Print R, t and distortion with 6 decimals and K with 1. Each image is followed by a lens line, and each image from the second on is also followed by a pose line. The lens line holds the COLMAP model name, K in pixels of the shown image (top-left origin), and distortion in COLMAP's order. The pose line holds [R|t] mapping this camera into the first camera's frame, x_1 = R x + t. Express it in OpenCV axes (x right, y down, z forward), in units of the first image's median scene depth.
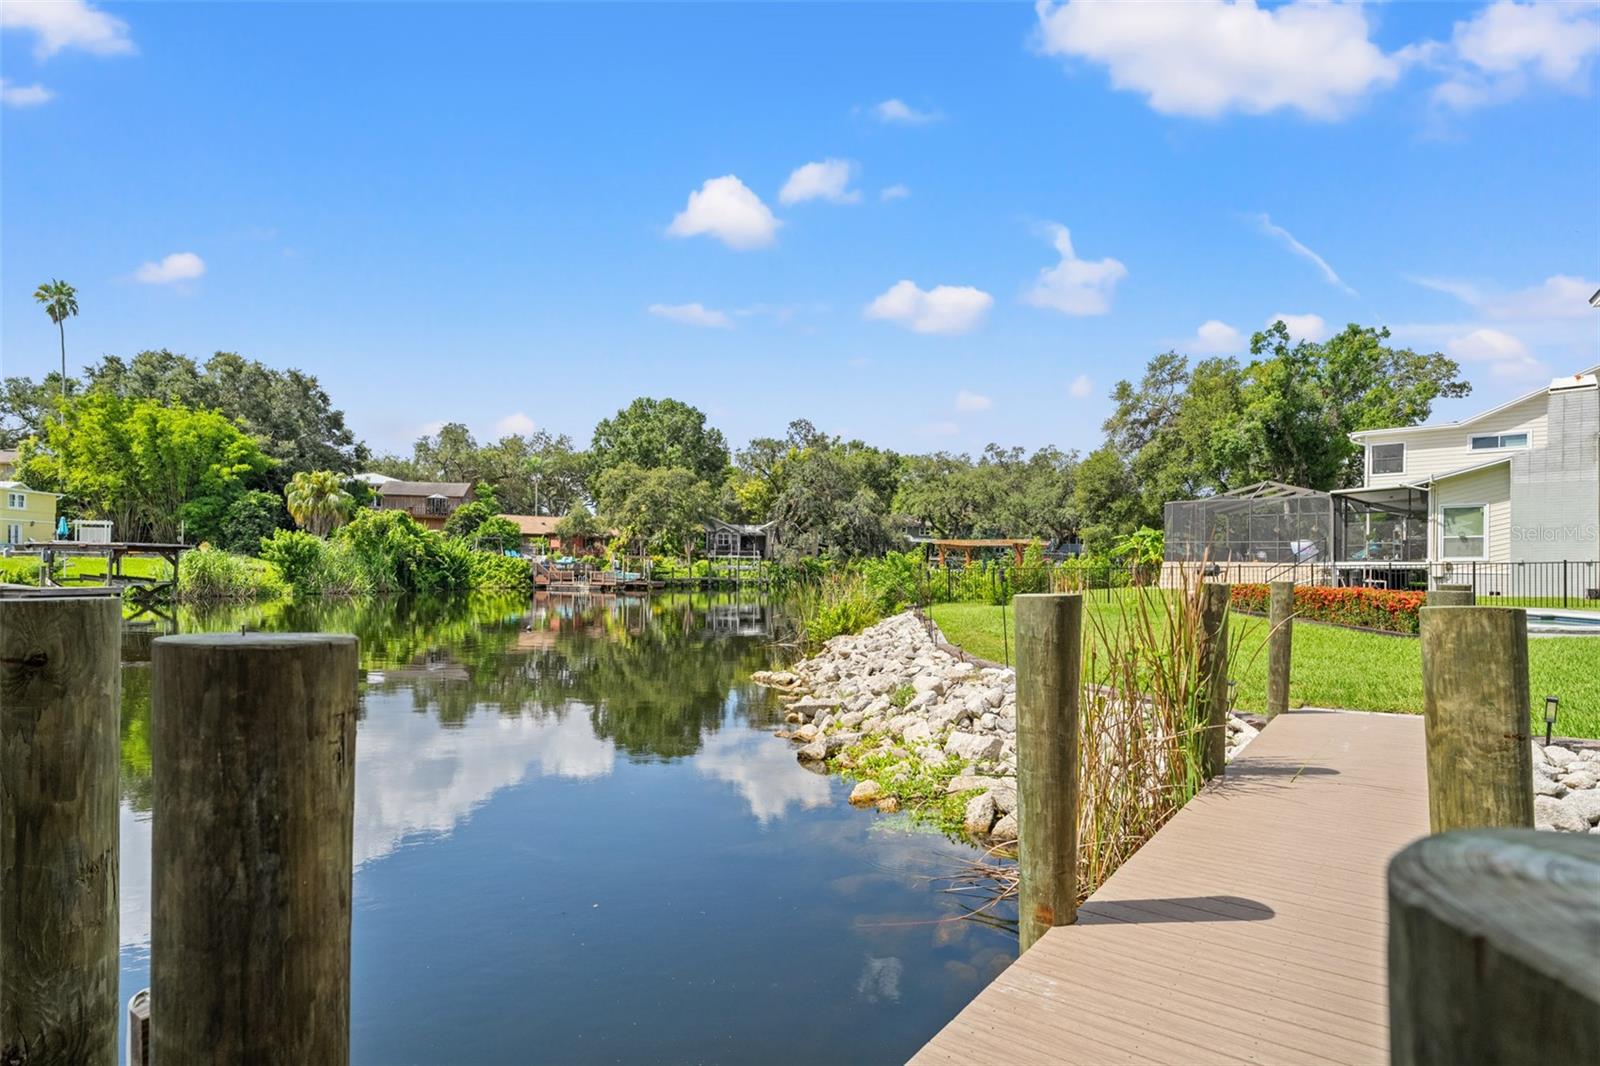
lens RADIAL K [[871.4, 0, 803.3], [0, 871.4, 568.5], [0, 0, 1]] dist [0.001484, -0.000358]
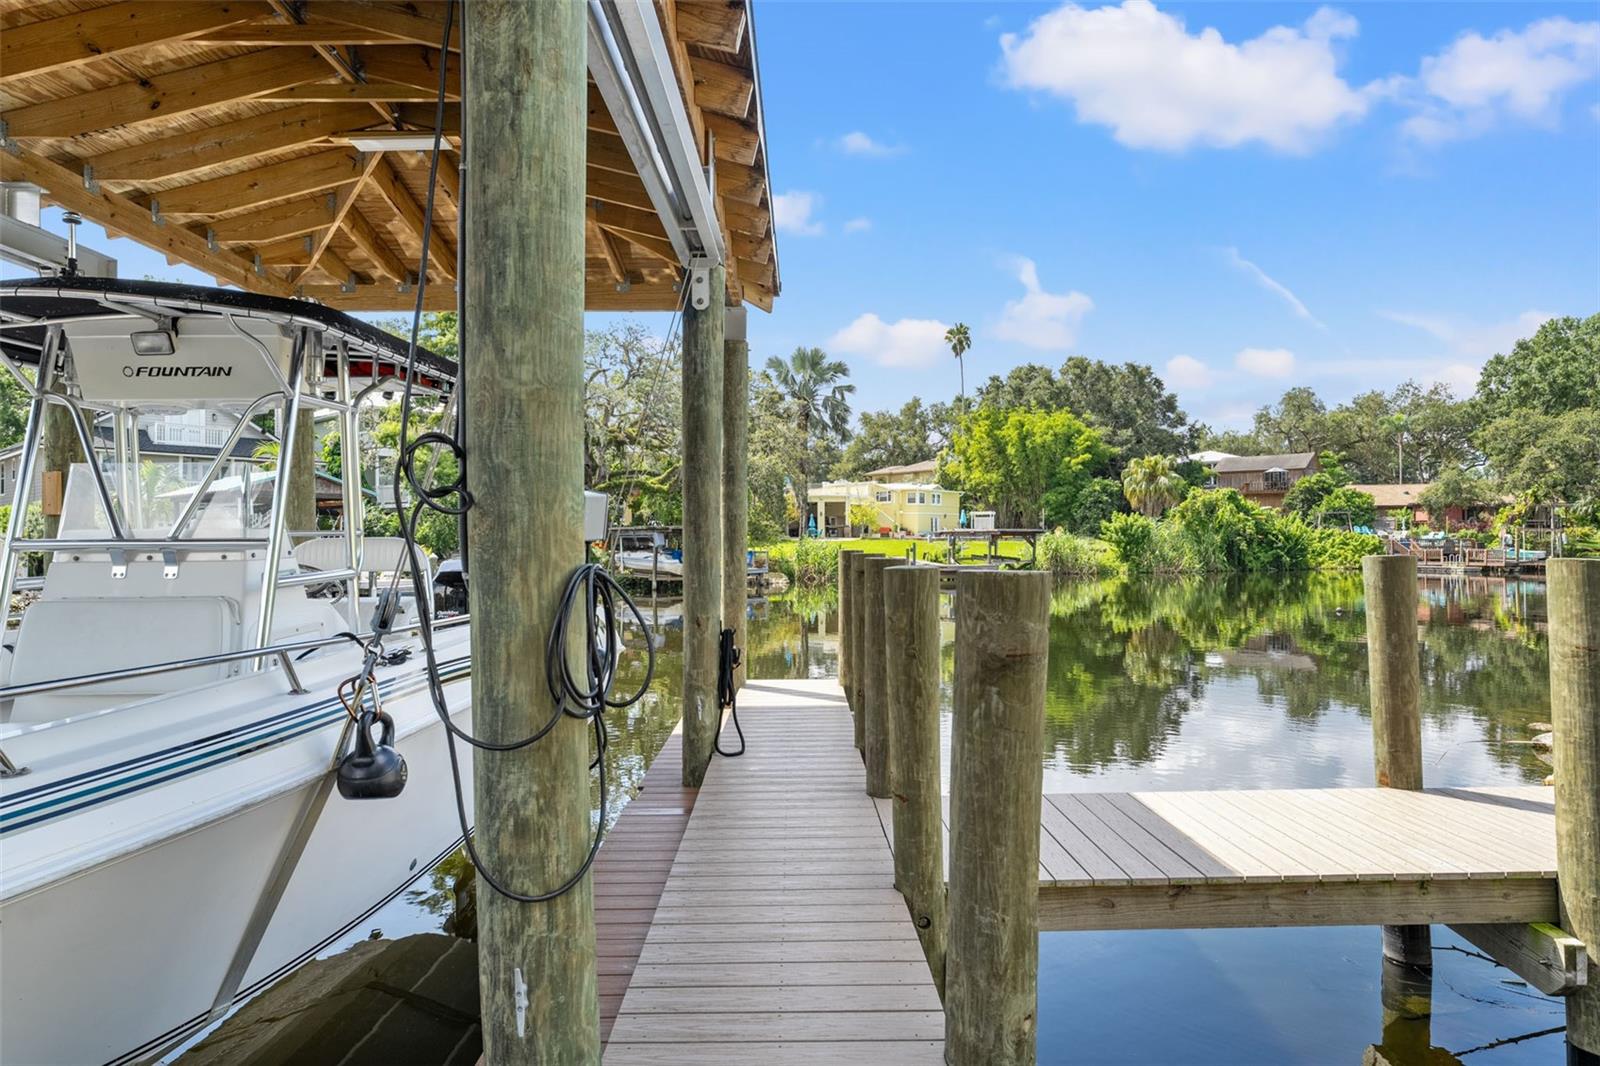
lens RADIAL K [[930.5, 0, 800.0], [0, 930.5, 533.0], [0, 0, 1]] dist [0.006320, 0.000697]
pose [[0.632779, -0.022758, -0.773998, 0.035671], [0.009990, 0.999725, -0.021227, 0.000651], [0.774268, 0.005700, 0.632832, -0.029442]]
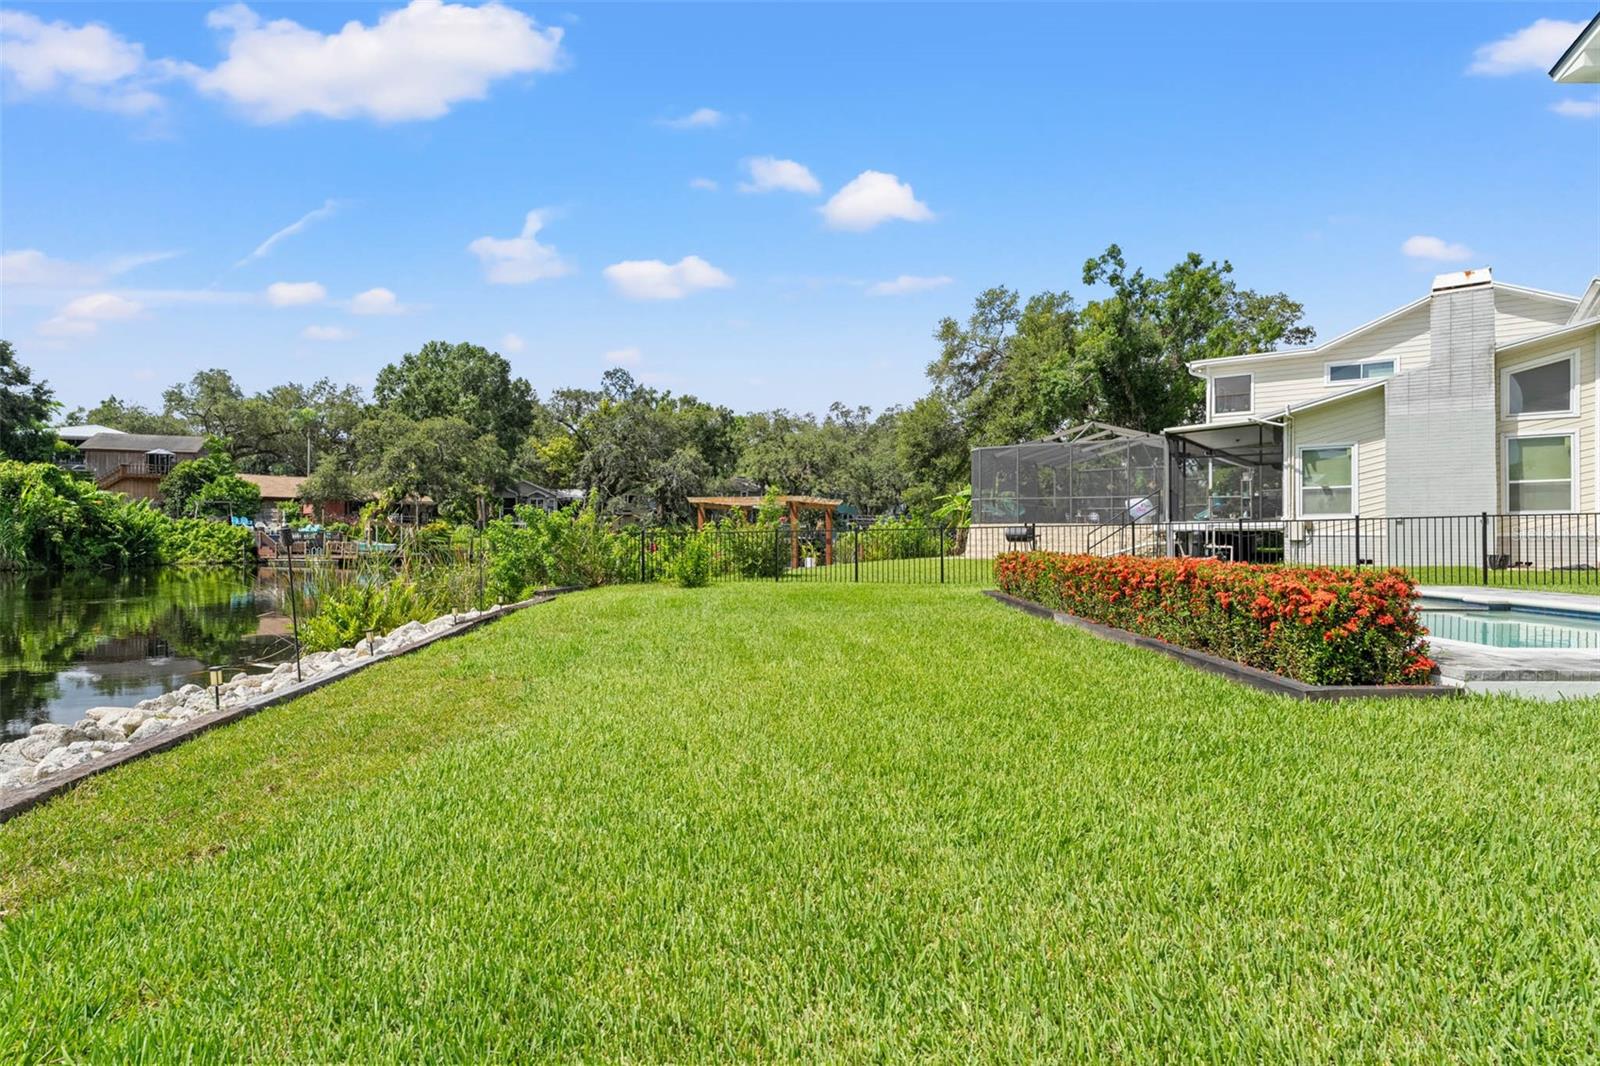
lens RADIAL K [[886.3, 0, 800.0], [0, 886.3, 533.0], [0, 0, 1]] dist [0.003725, 0.000532]
pose [[0.990228, -0.004856, 0.139371, 0.076528], [0.005663, 0.999969, -0.005395, 0.001974], [-0.139341, 0.006131, 0.990226, 0.117386]]
